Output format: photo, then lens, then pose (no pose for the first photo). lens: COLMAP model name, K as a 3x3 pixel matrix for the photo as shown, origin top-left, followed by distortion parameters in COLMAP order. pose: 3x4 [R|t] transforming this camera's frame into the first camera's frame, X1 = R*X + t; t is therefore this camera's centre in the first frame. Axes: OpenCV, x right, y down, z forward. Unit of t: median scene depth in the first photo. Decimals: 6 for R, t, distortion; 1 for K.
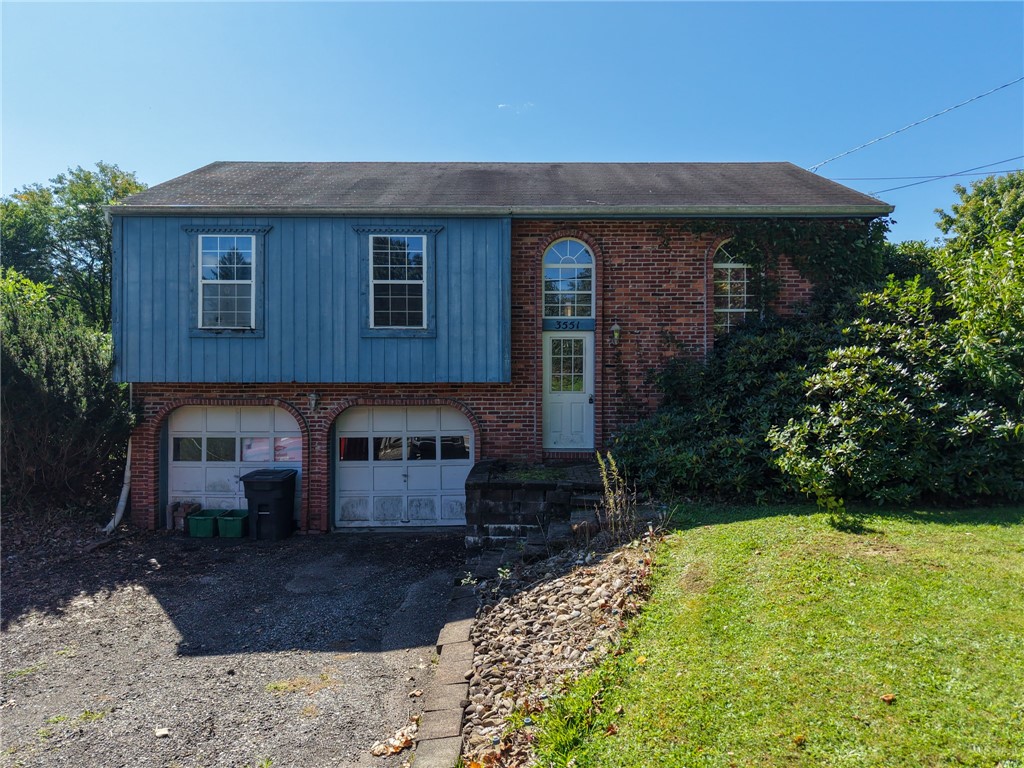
lens RADIAL K [[681.8, 0, 512.0], [0, 681.8, 384.0], [0, 0, 1]] dist [0.001567, -0.001803]
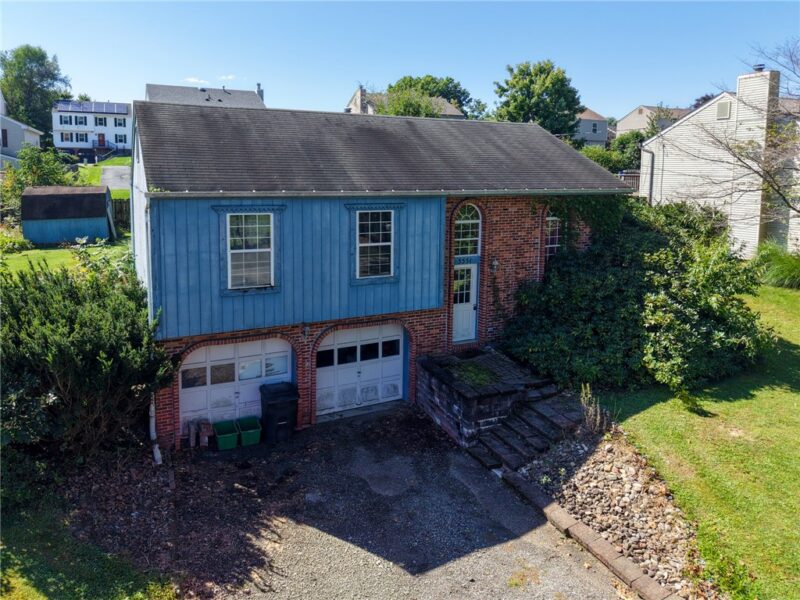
lens RADIAL K [[535.4, 0, 398.9], [0, 535.4, 233.0], [0, 0, 1]] dist [0.006996, 0.000106]
pose [[0.908282, -0.032040, 0.417131, -0.574478], [-0.008039, 0.995542, 0.093971, -0.273946], [-0.418282, -0.088706, 0.903975, 0.001036]]
